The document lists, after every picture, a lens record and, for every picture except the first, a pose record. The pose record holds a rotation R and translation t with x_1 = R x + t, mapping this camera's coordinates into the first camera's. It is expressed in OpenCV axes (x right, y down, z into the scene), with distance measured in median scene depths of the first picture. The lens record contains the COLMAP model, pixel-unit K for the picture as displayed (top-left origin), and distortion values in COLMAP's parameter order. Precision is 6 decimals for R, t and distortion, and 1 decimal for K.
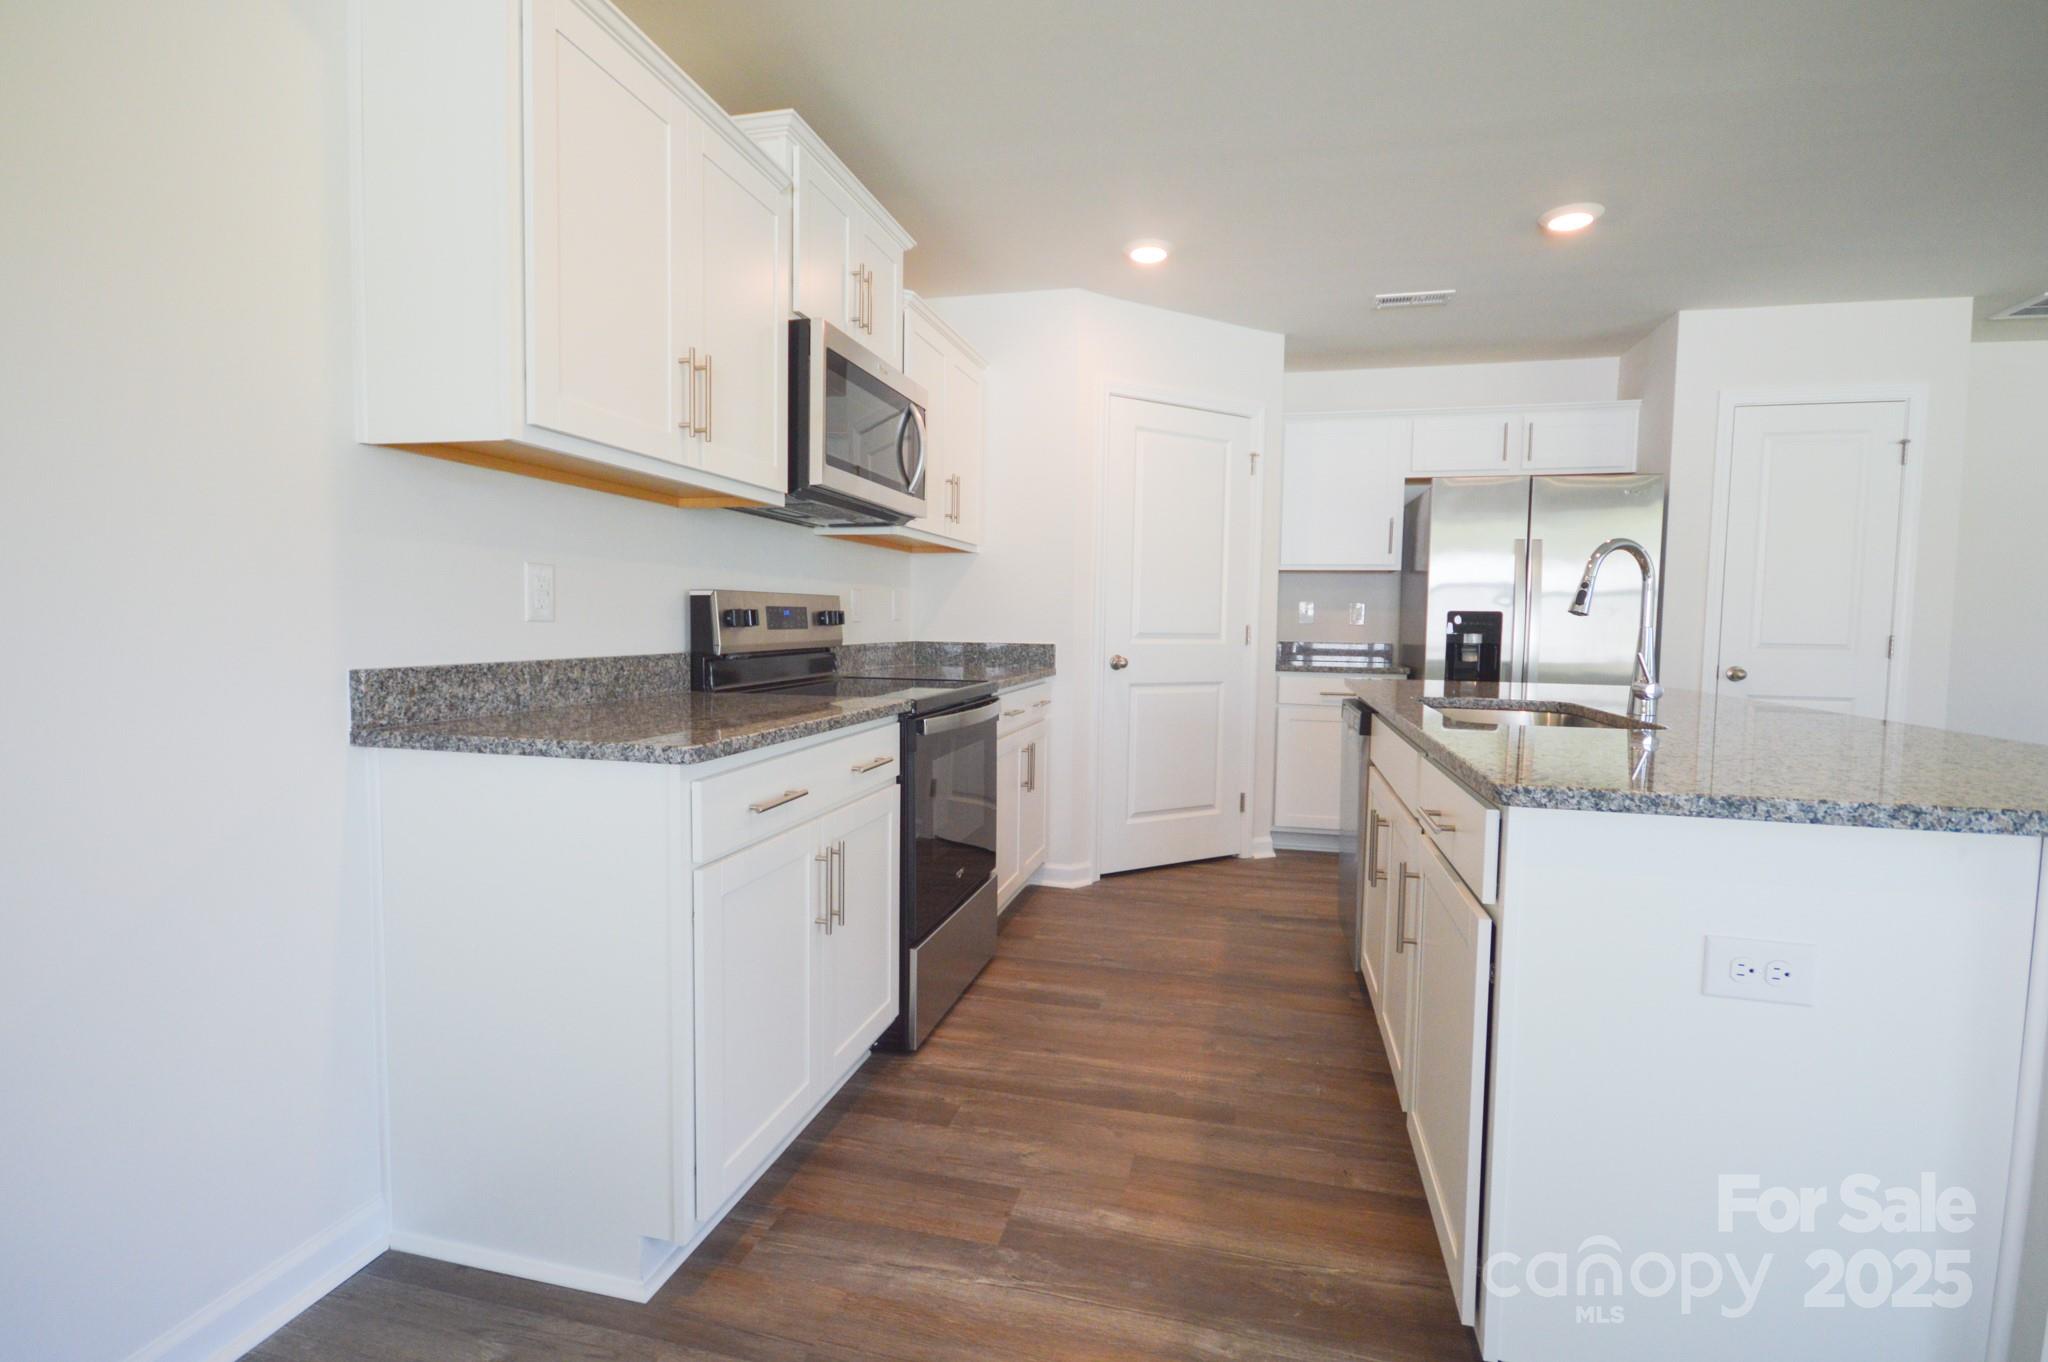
lens RADIAL K [[956.5, 0, 1024.0], [0, 956.5, 681.0], [0, 0, 1]] dist [0.000322, -0.000715]
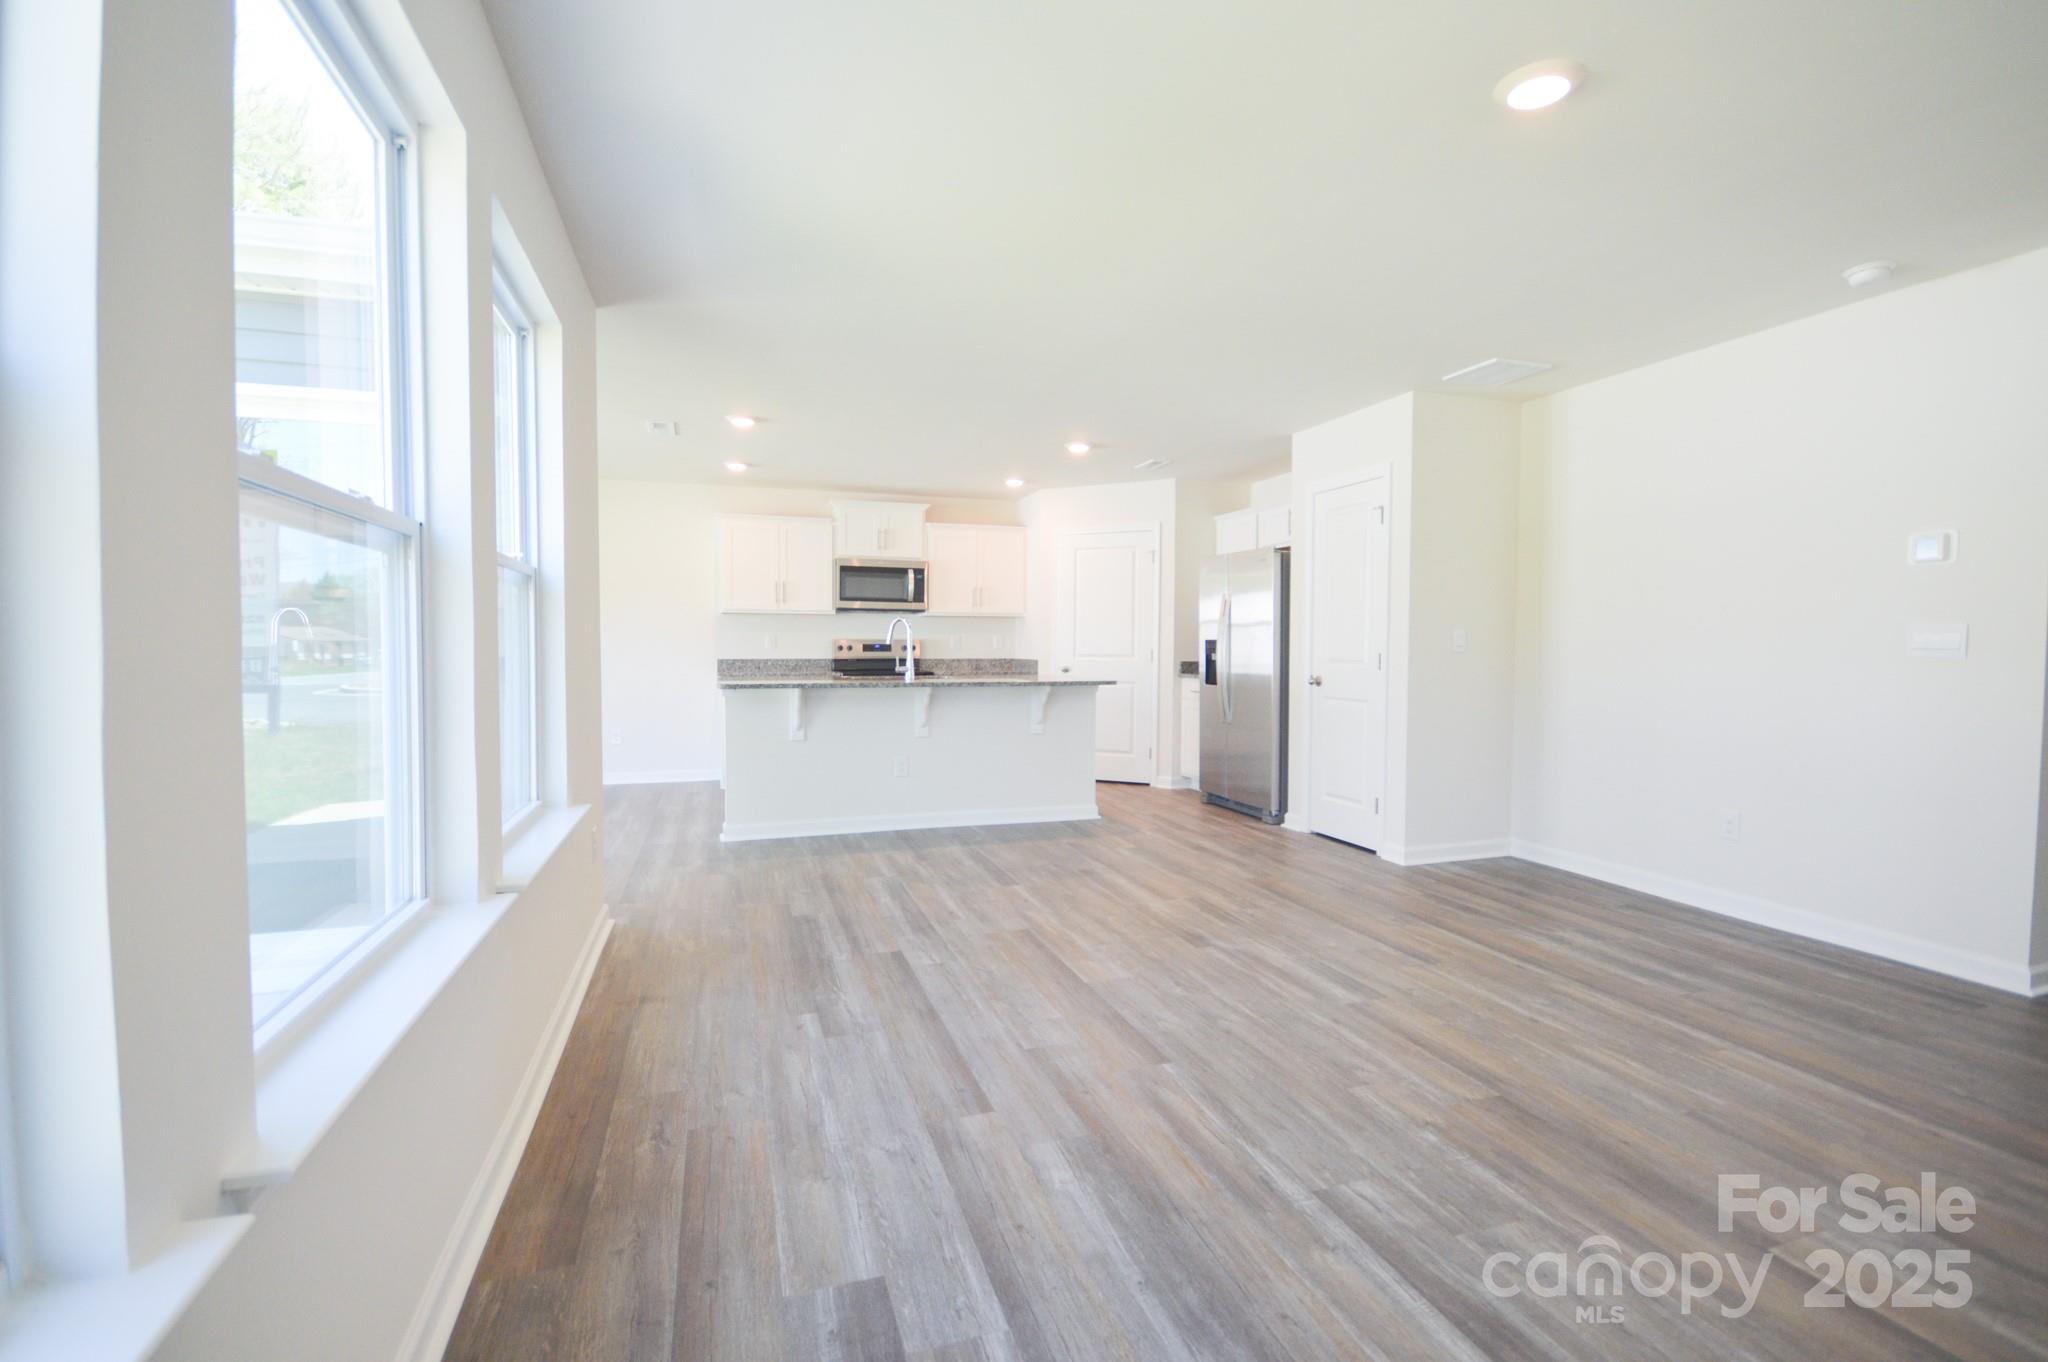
lens RADIAL K [[910.2, 0, 1019.0], [0, 910.2, 678.1], [0, 0, 1]] dist [-0.001701, -0.001143]
pose [[0.536830, 0.016804, -0.843523, 2.278877], [-0.049673, 0.998697, -0.011717, 0.036017], [0.842227, 0.048191, 0.536965, -0.121858]]
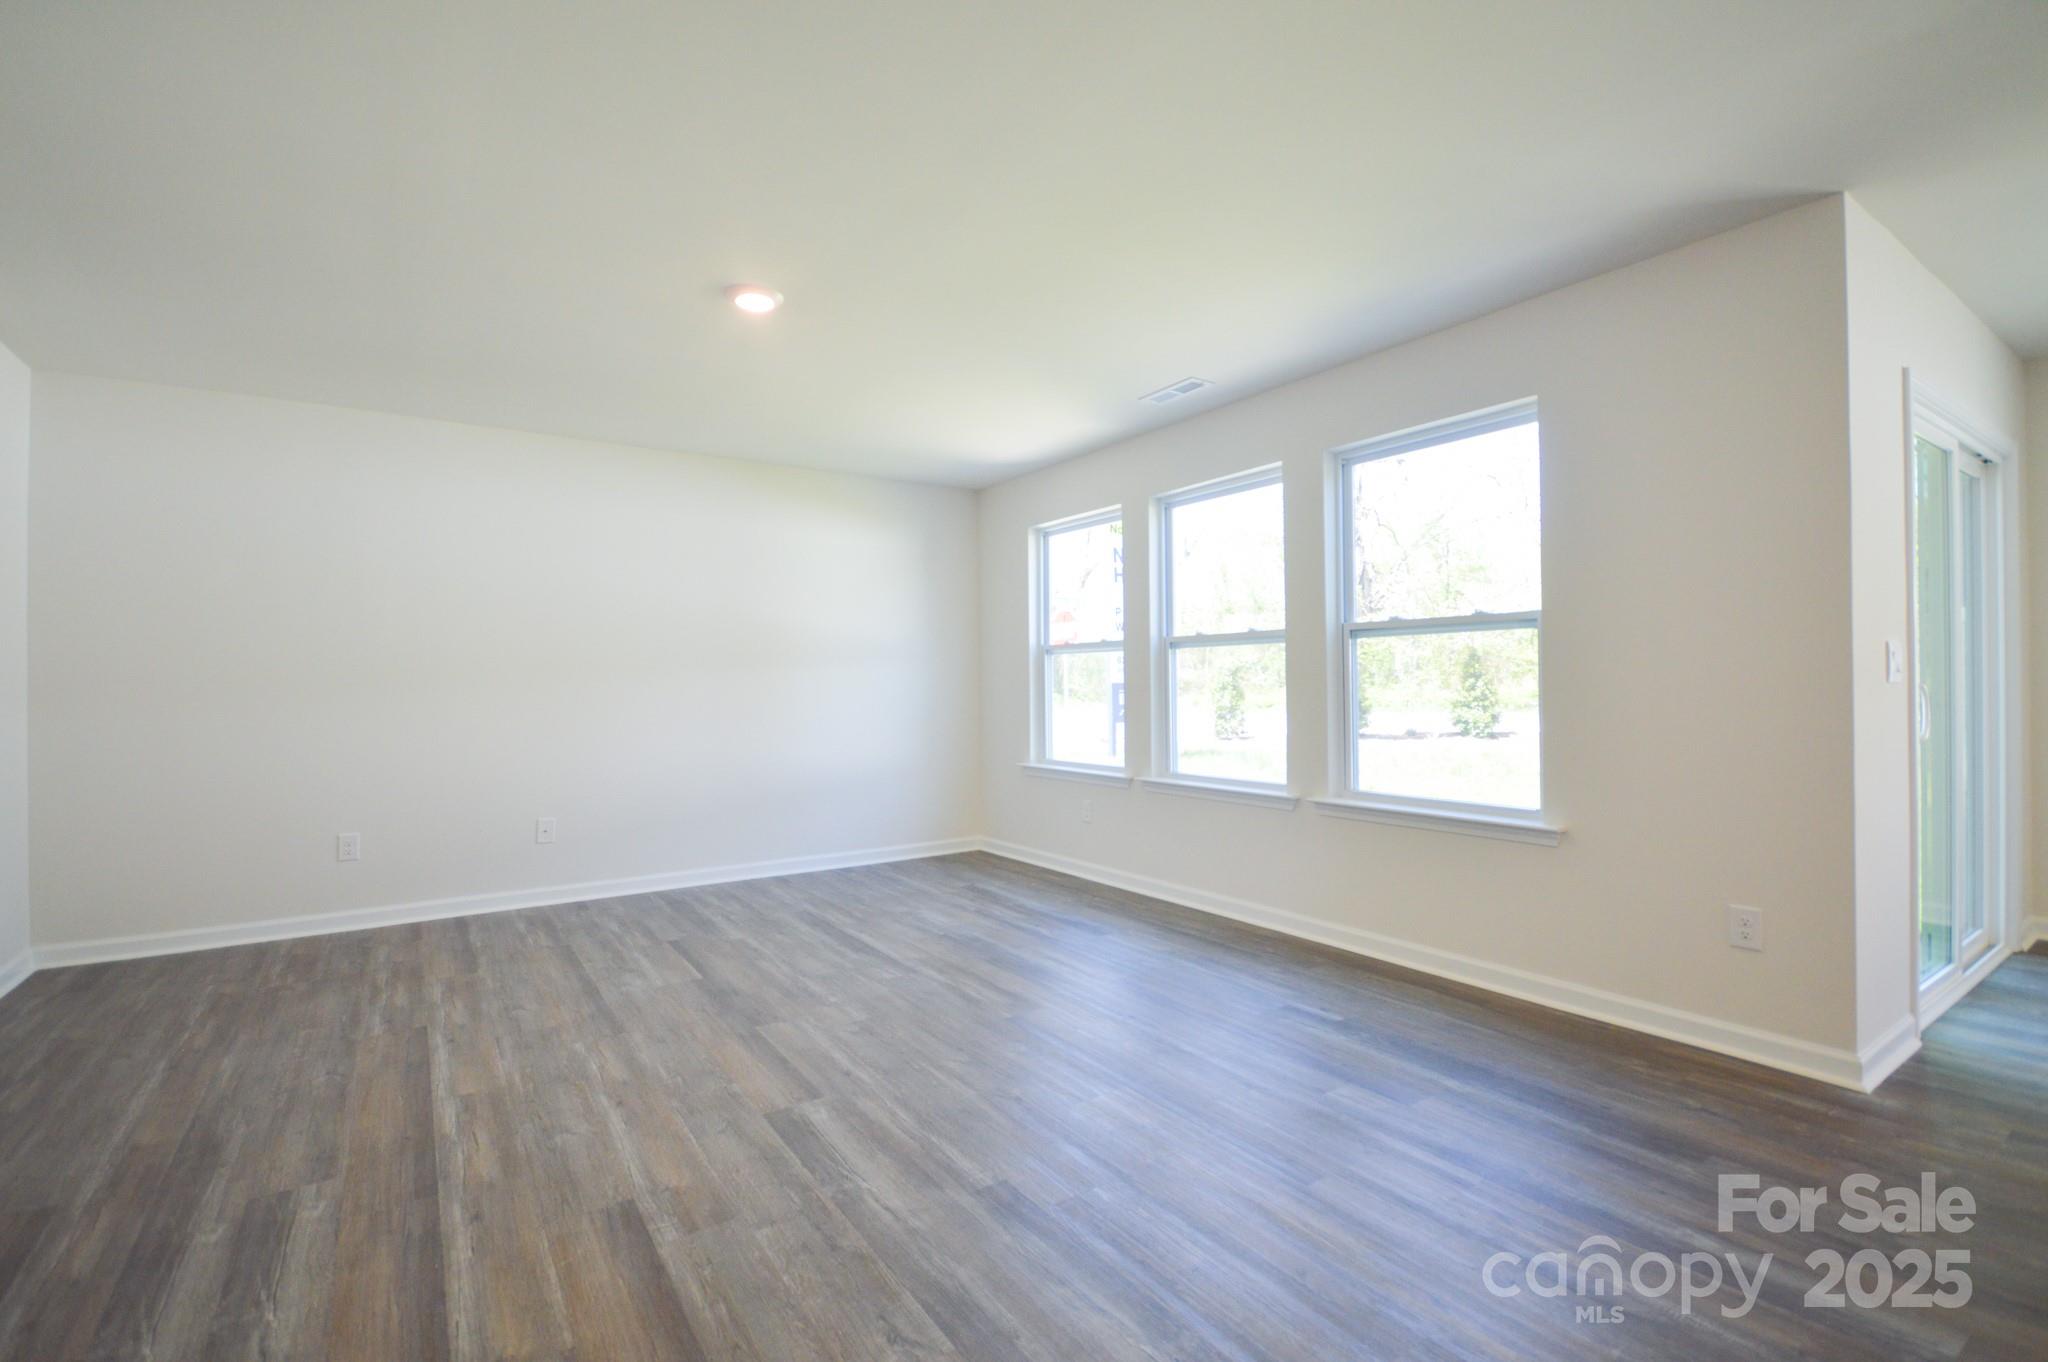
lens RADIAL K [[908.5, 0, 1022.3], [0, 908.5, 678.9], [0, 0, 1]] dist [0.009166, -0.013078]
pose [[-0.749611, -0.004633, 0.661863, 0.944184], [0.040084, 0.997822, 0.052383, -0.065242], [-0.660664, 0.065797, -0.747792, 1.209735]]
